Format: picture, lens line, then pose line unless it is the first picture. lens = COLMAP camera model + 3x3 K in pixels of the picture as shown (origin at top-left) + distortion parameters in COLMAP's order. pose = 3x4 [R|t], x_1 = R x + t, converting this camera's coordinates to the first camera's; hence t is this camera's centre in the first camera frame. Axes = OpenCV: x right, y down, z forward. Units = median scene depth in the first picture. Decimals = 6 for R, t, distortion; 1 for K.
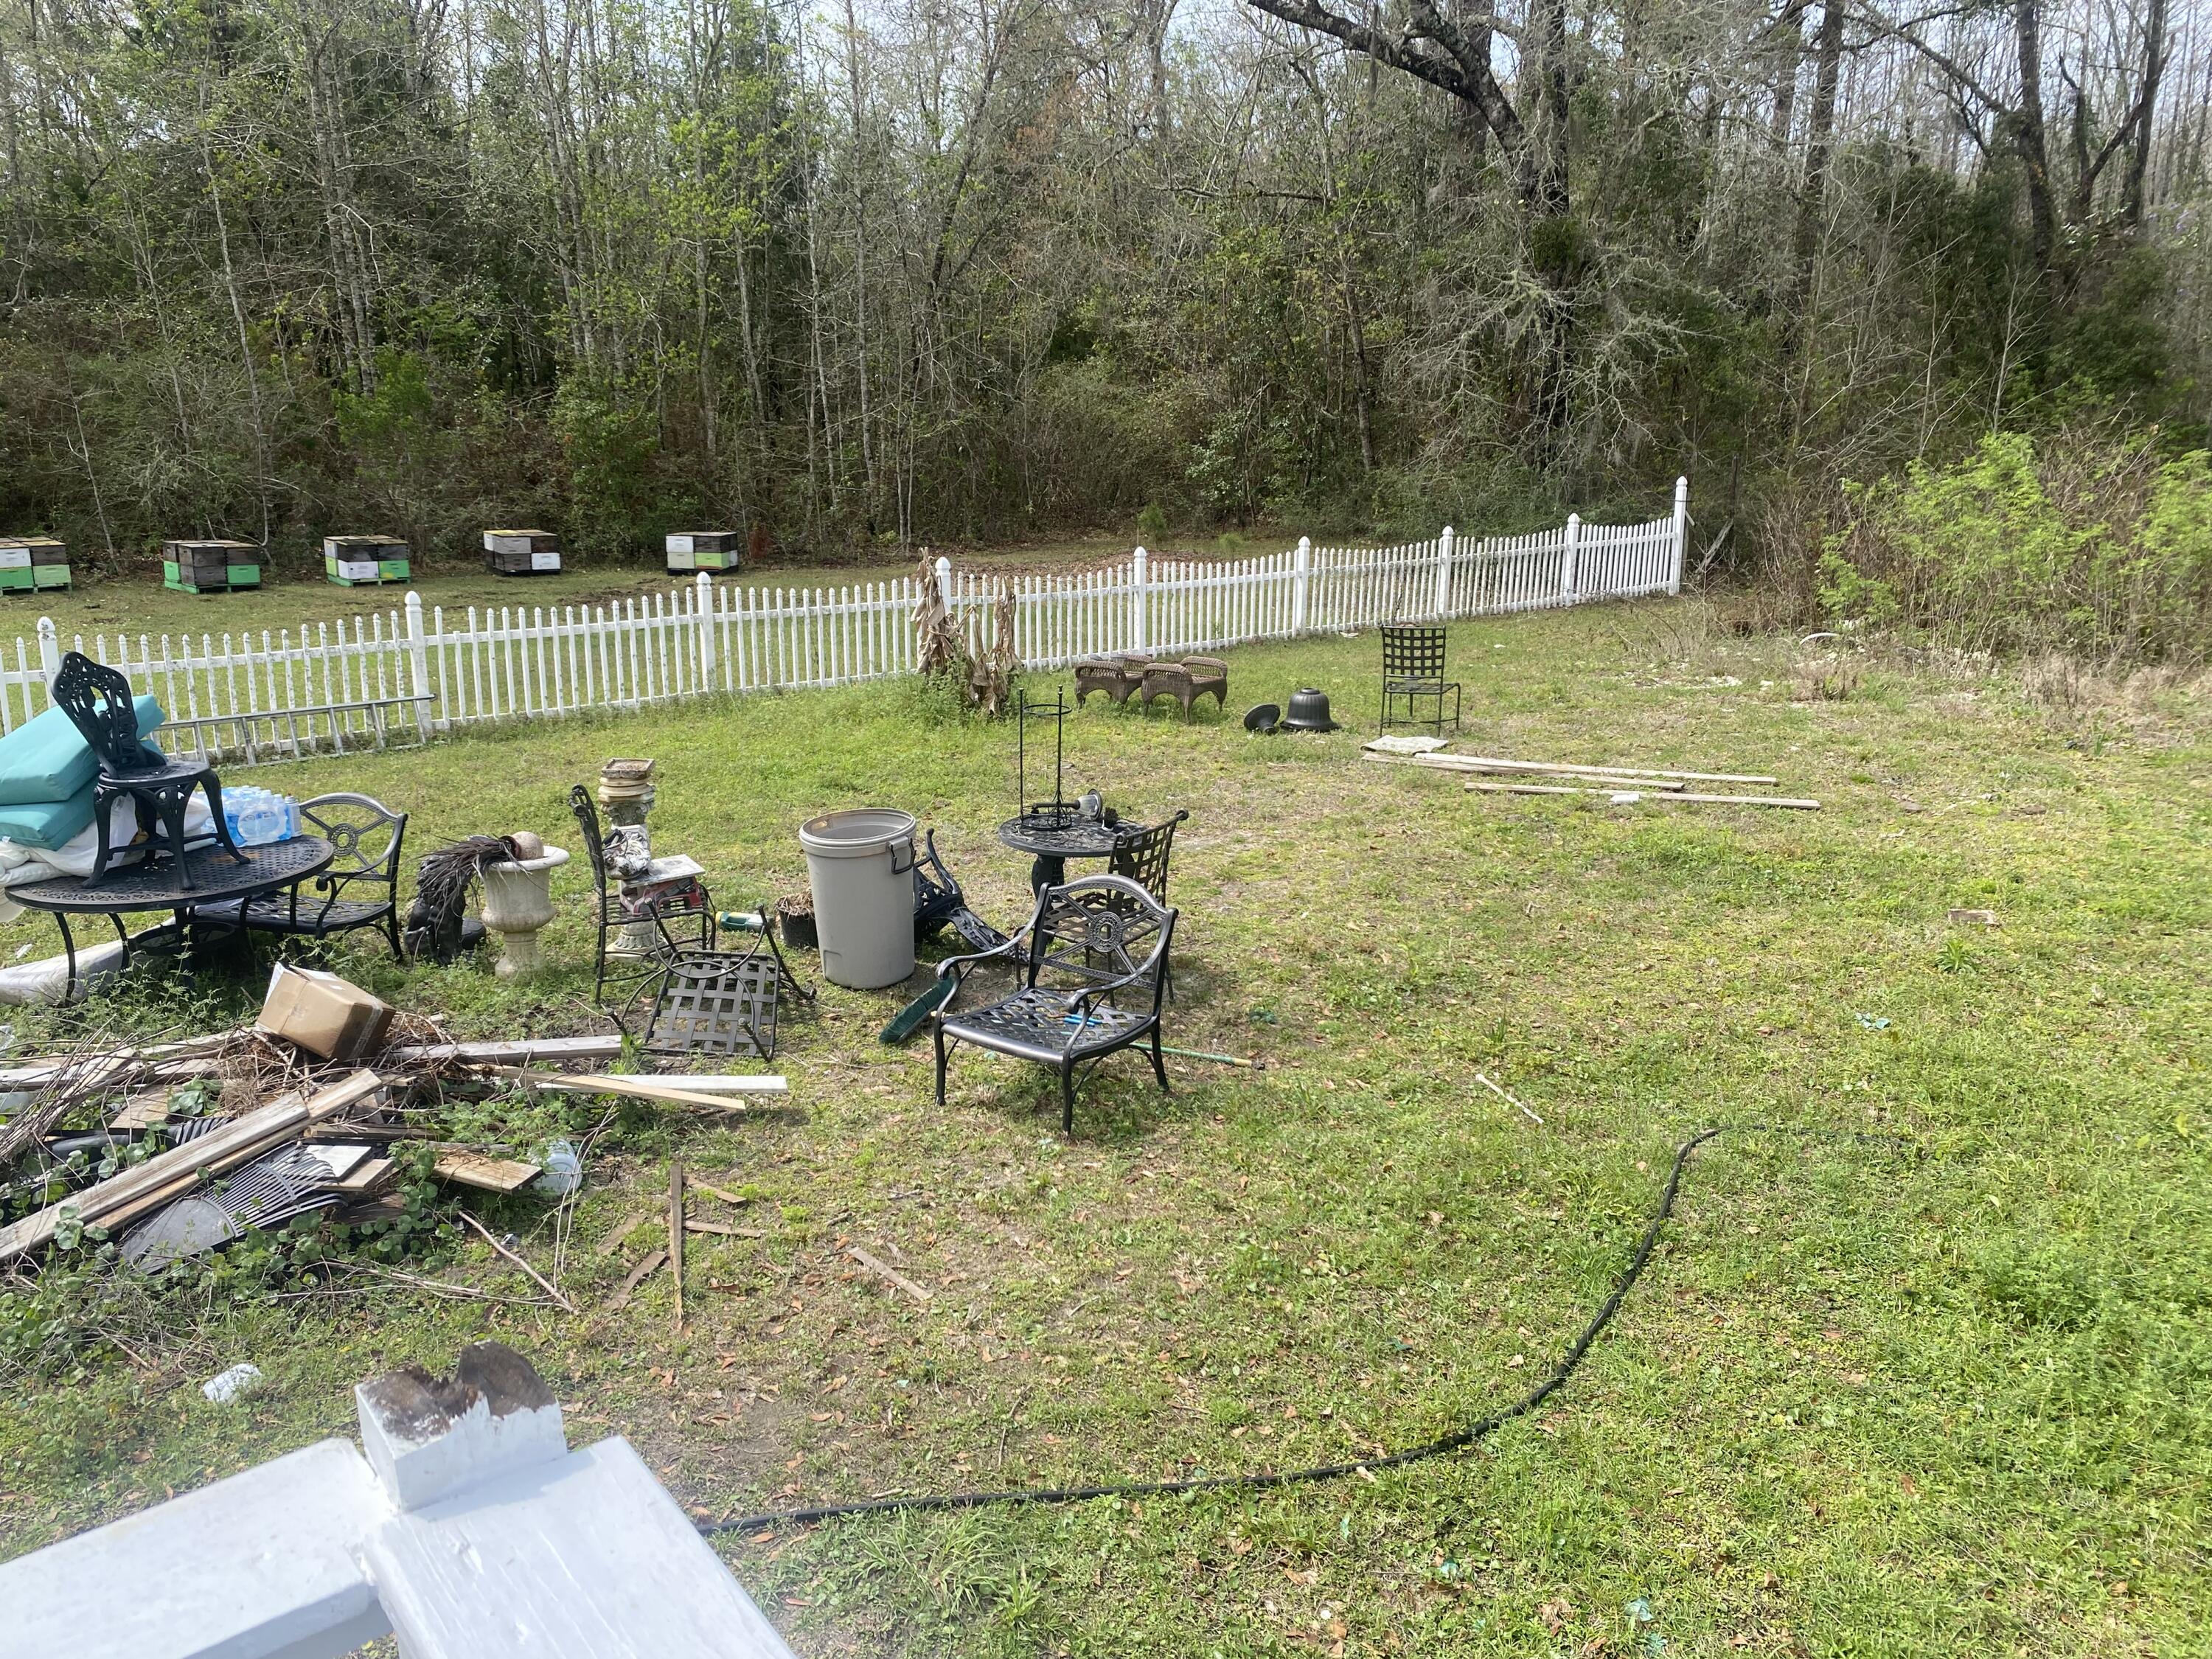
lens RADIAL K [[1681.8, 0, 1111.7], [0, 1681.8, 875.8], [0, 0, 1]] dist [0.037244, -0.064922]
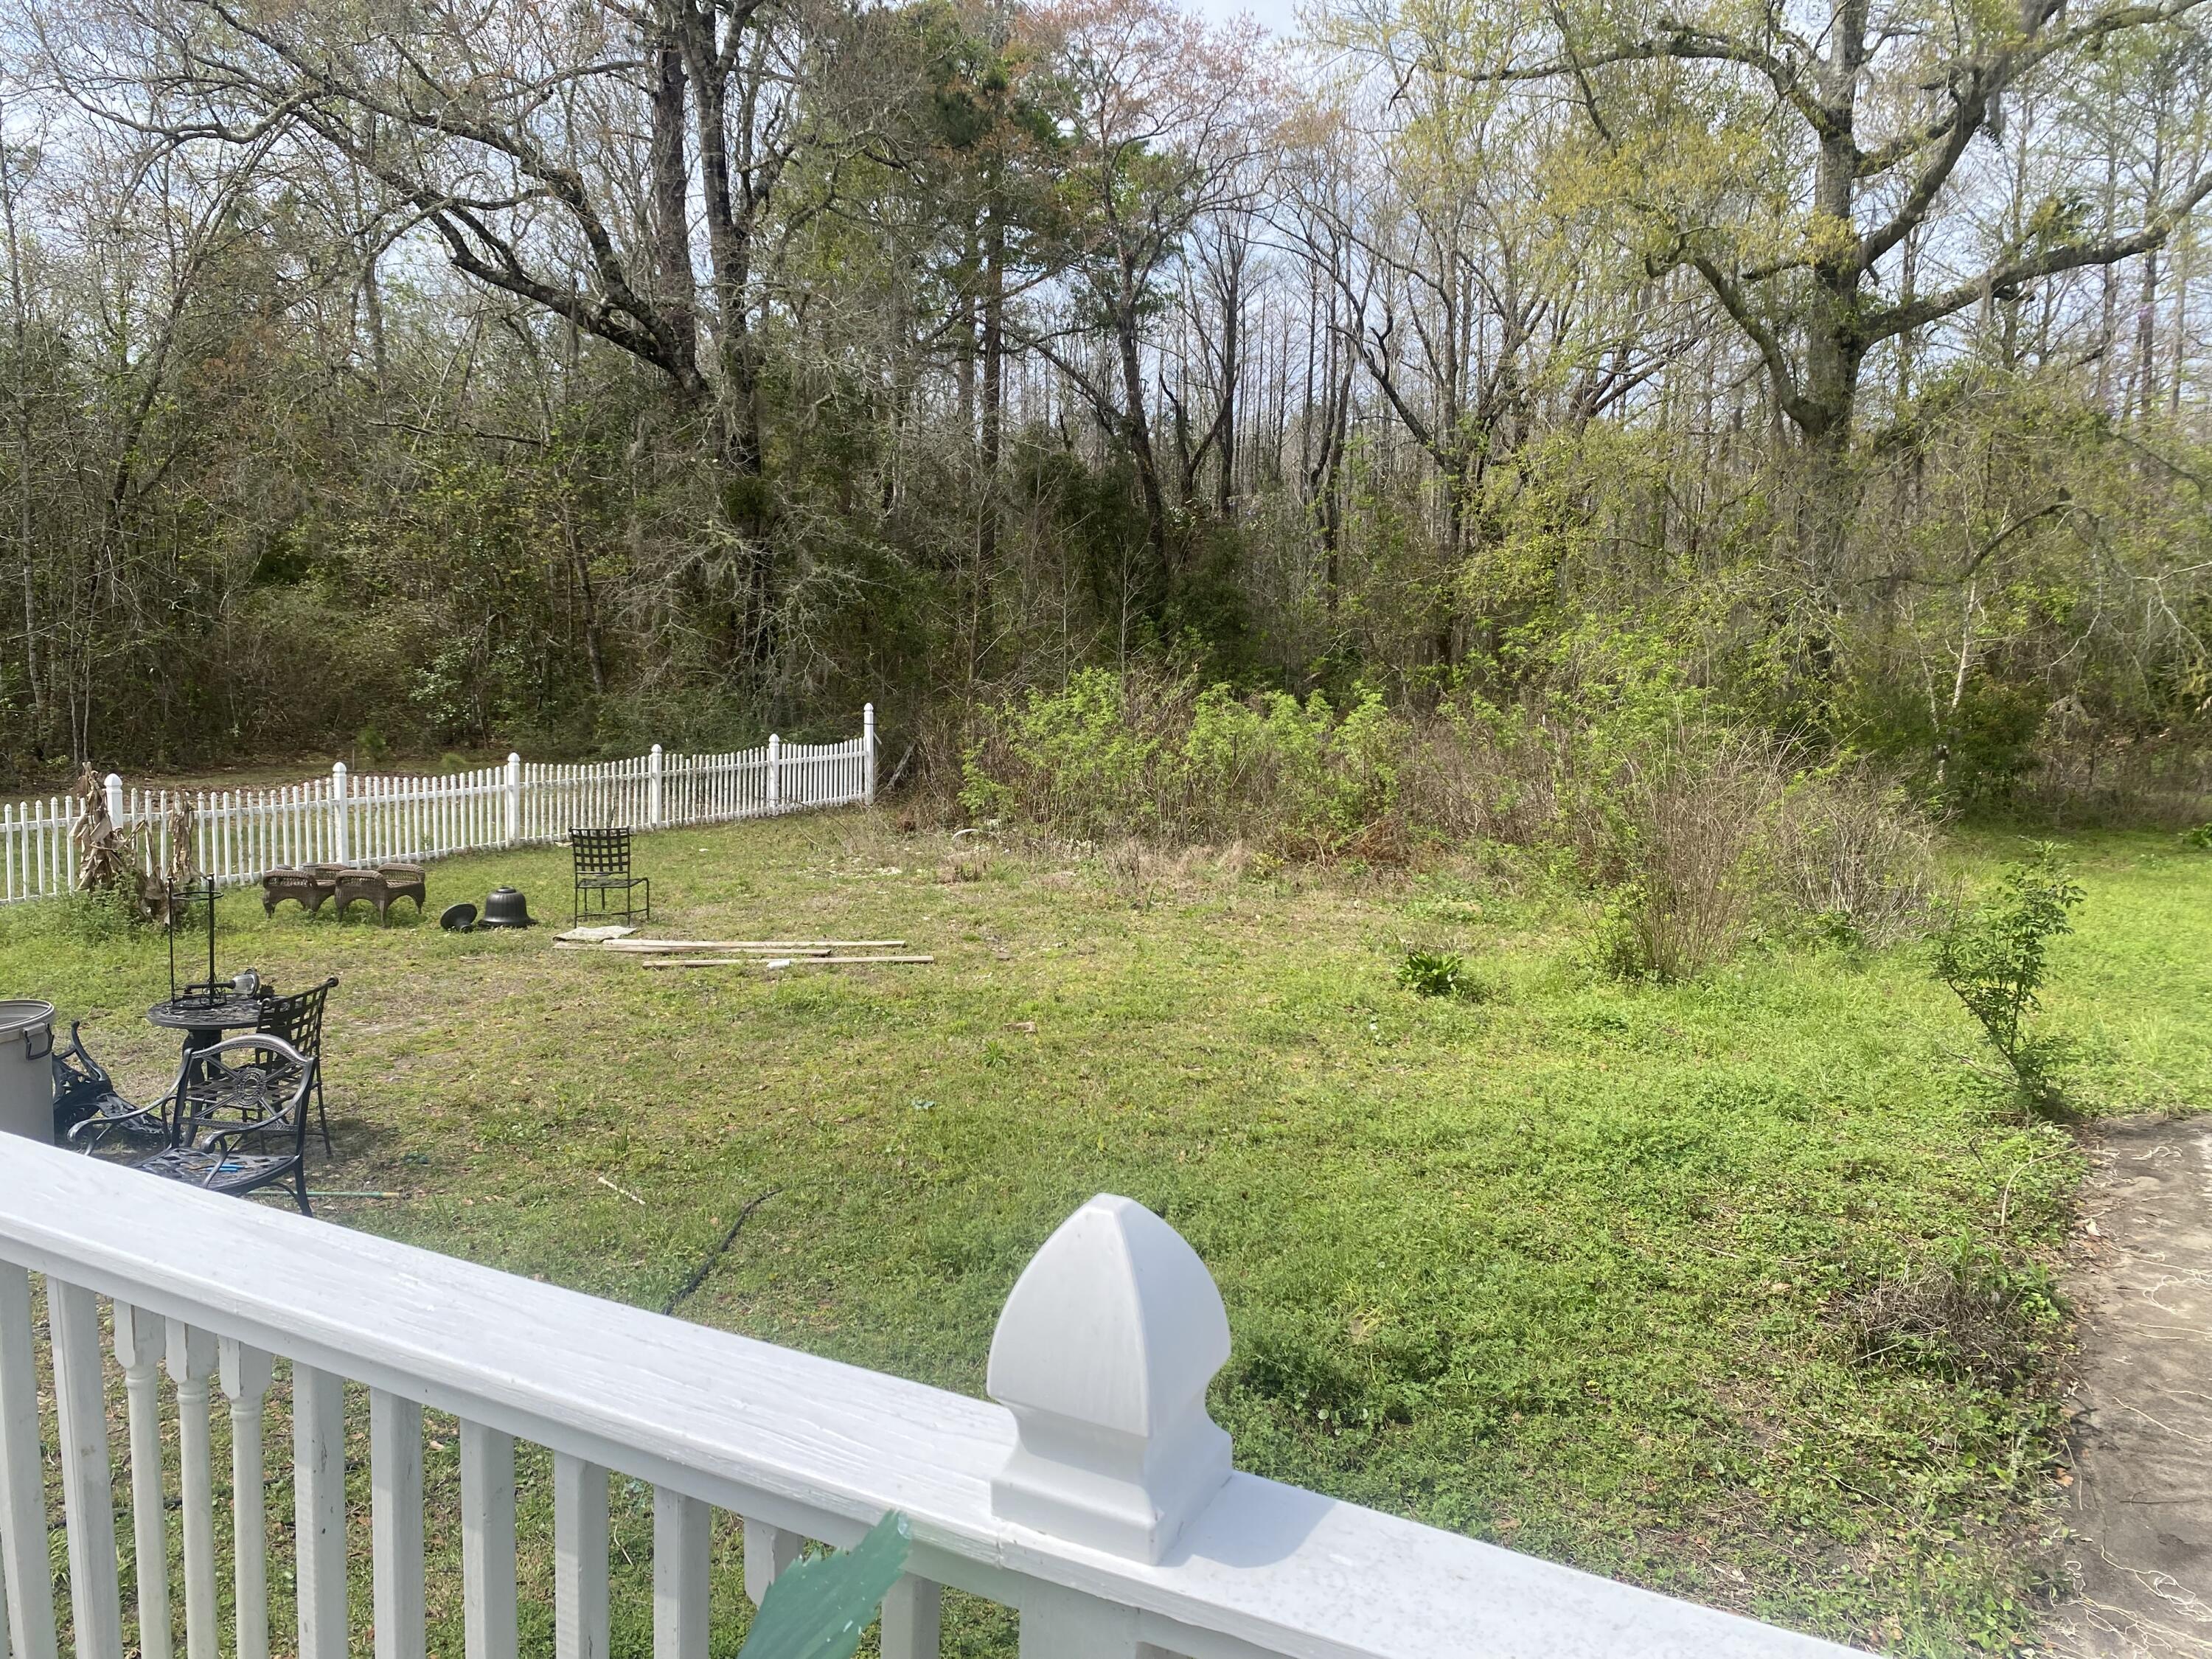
lens RADIAL K [[1674.7, 0, 1106.0], [0, 1674.7, 829.5], [0, 0, 1]] dist [0.003836, -0.001301]
pose [[0.911693, -0.024253, 0.410155, 0.028058], [0.088932, 0.986240, -0.139361, 0.032062], [-0.401131, 0.163531, 0.901305, -0.109618]]
